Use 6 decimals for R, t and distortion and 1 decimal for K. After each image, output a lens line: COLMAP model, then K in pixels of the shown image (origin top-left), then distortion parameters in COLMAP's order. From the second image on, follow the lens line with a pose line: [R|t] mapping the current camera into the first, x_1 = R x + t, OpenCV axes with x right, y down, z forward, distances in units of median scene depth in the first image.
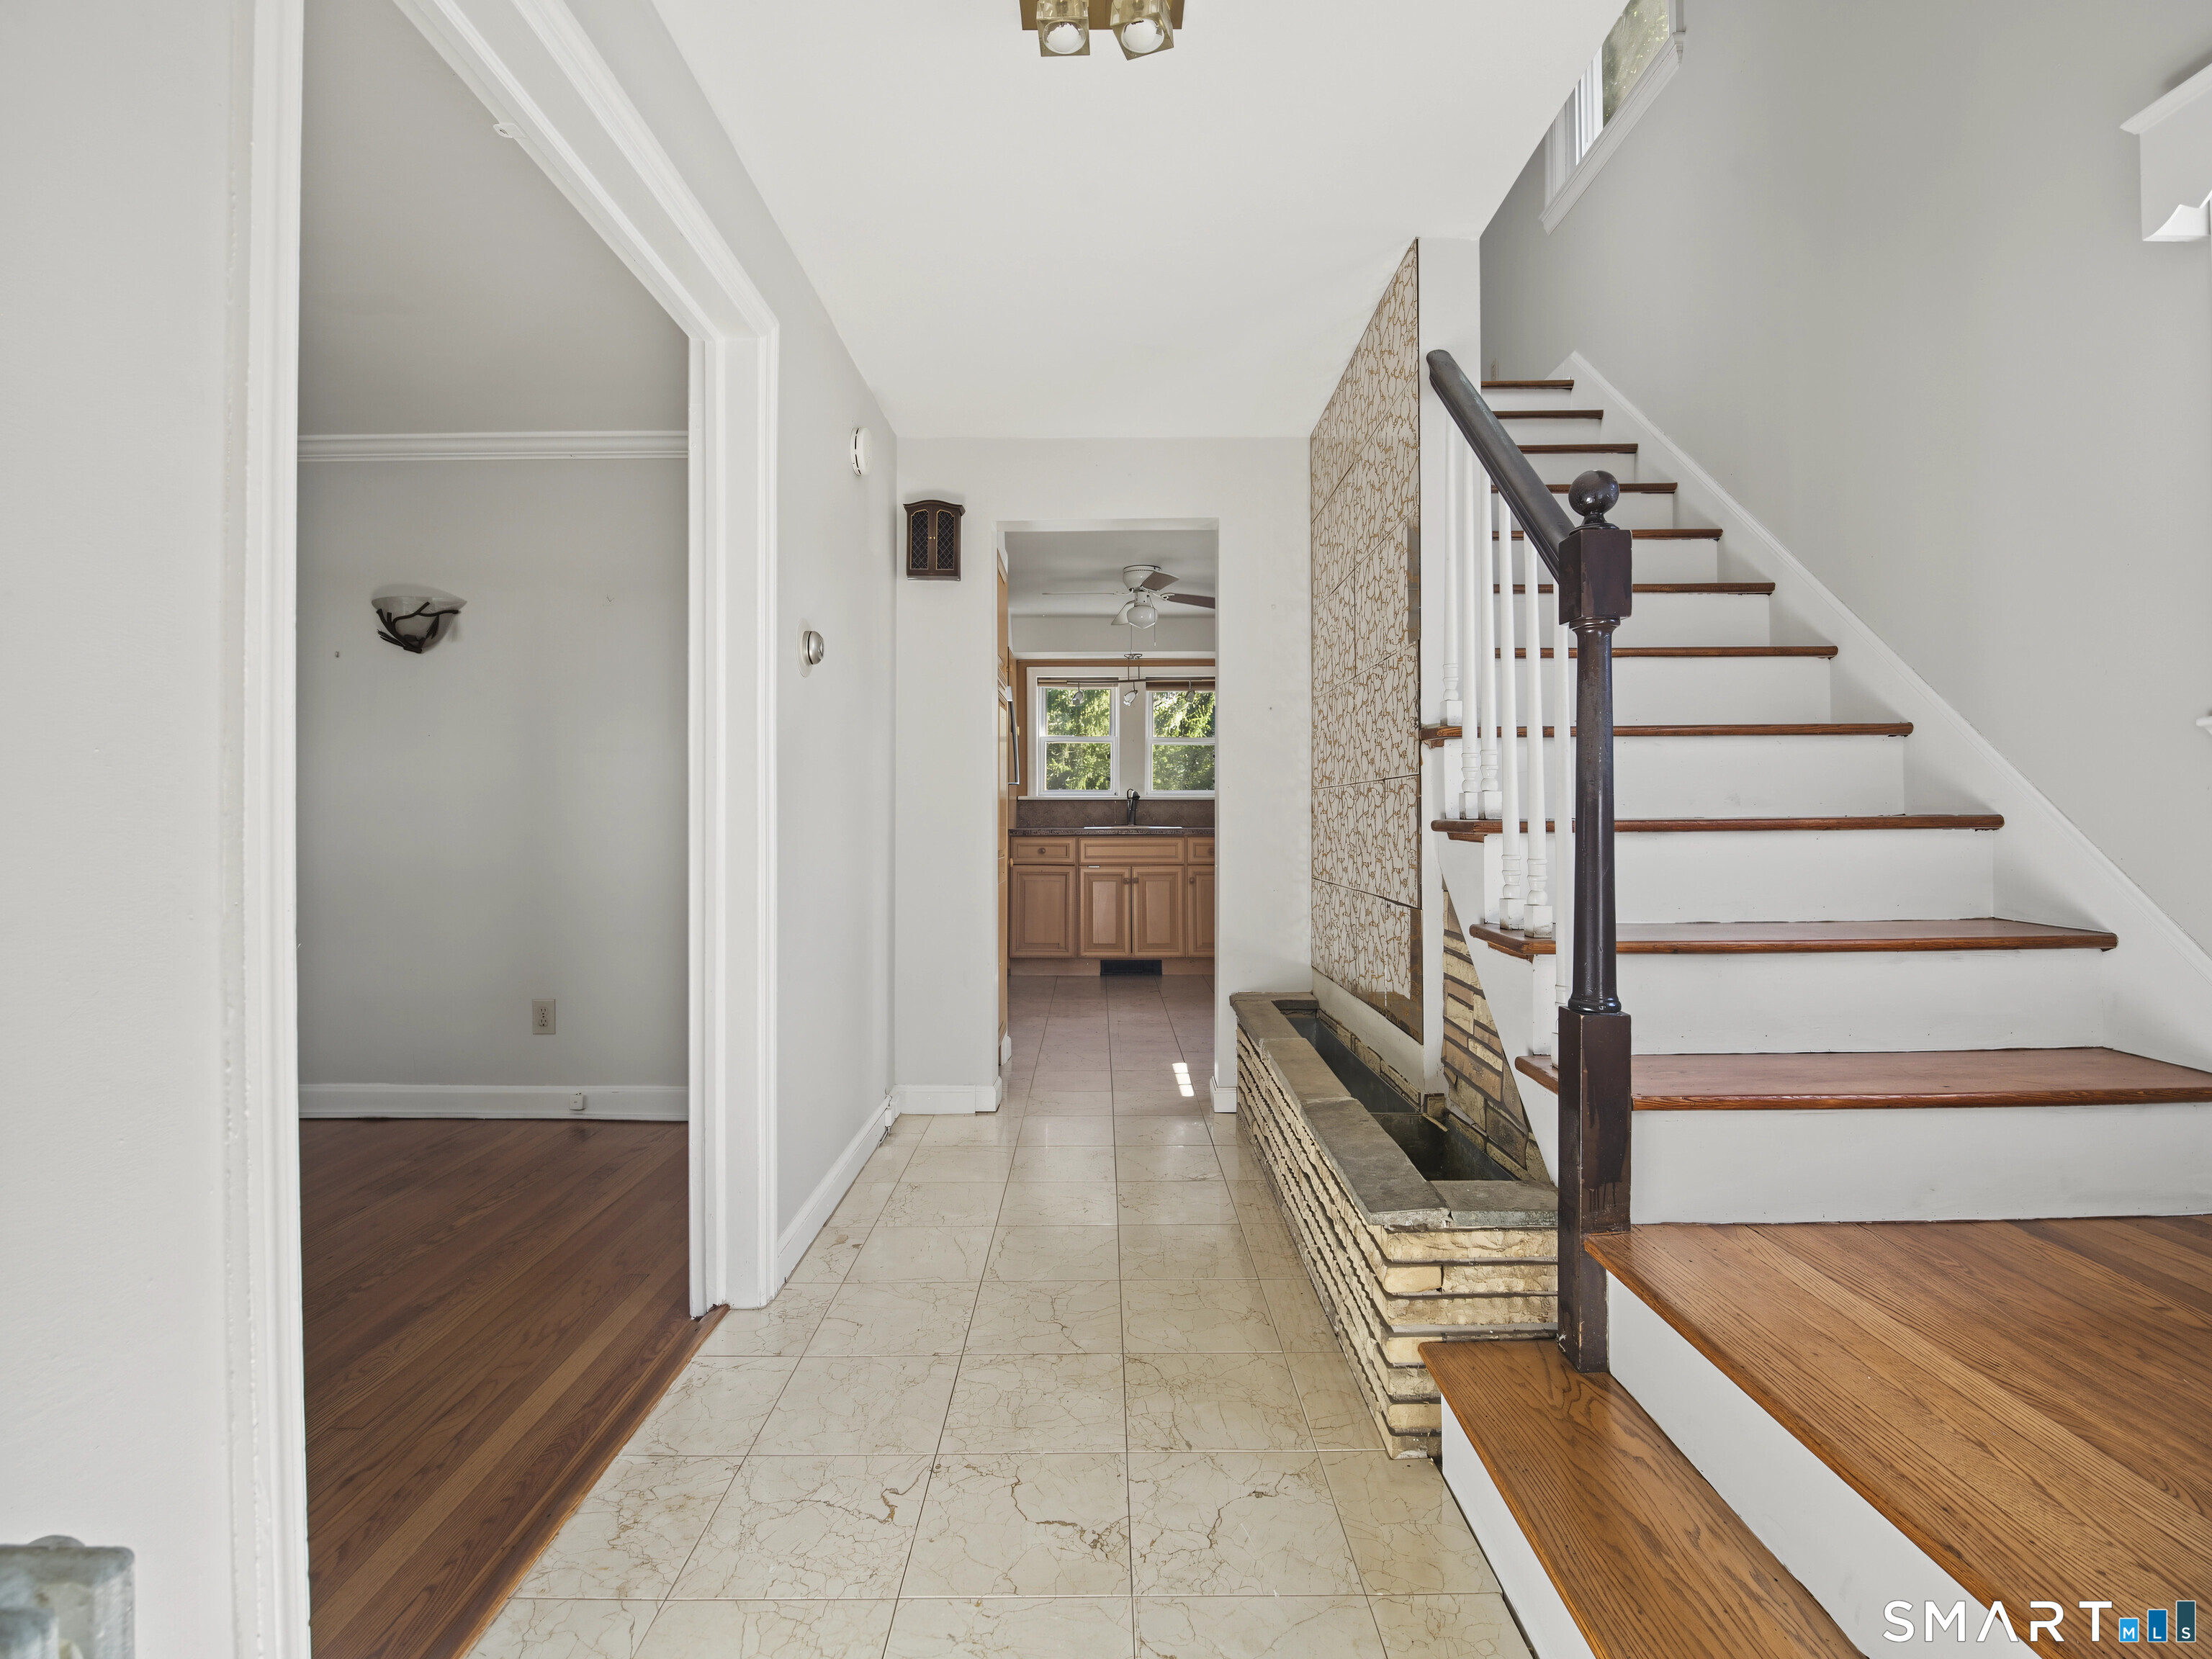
lens RADIAL K [[1011.1, 0, 1099.6], [0, 1011.1, 817.8], [0, 0, 1]] dist [-0.012823, -0.000909]
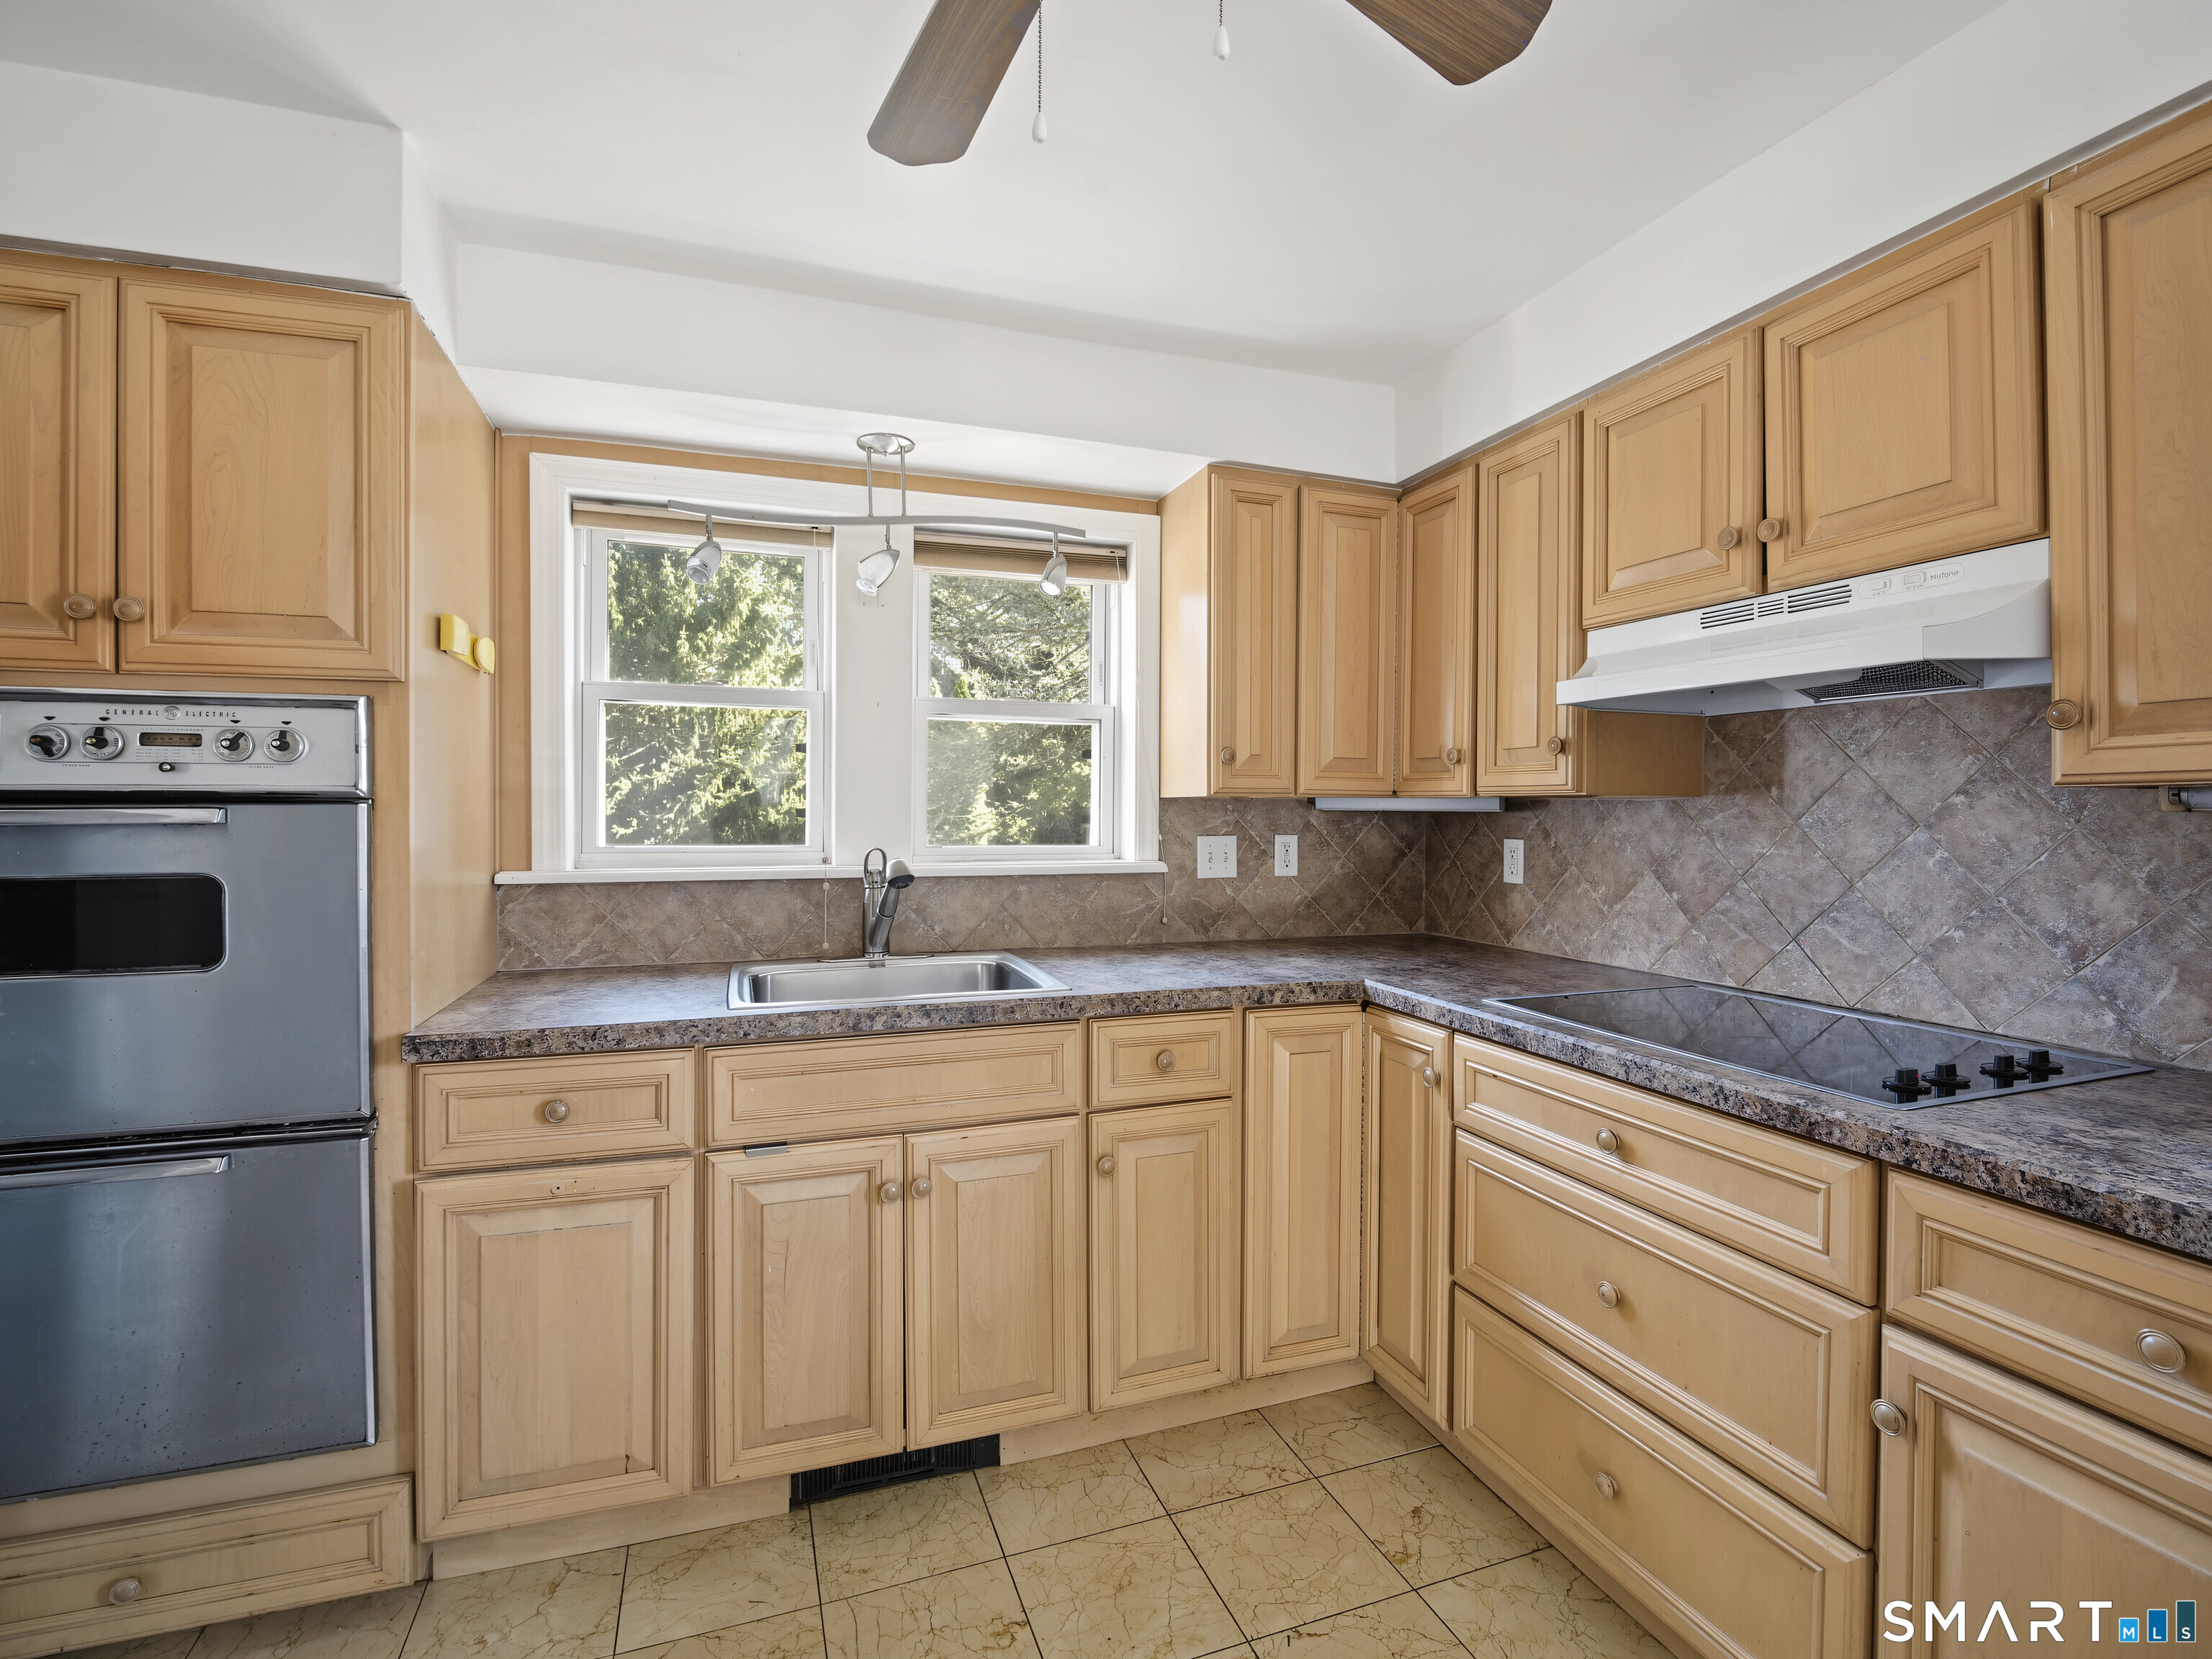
lens RADIAL K [[1011.1, 0, 1110.1], [0, 1011.1, 821.0], [0, 0, 1]] dist [-0.012823, -0.000909]
pose [[0.938467, -0.002201, 0.345363, -0.011743], [-0.000904, 0.999961, 0.008828, -0.040122], [-0.345368, -0.008597, 0.938428, 0.656388]]
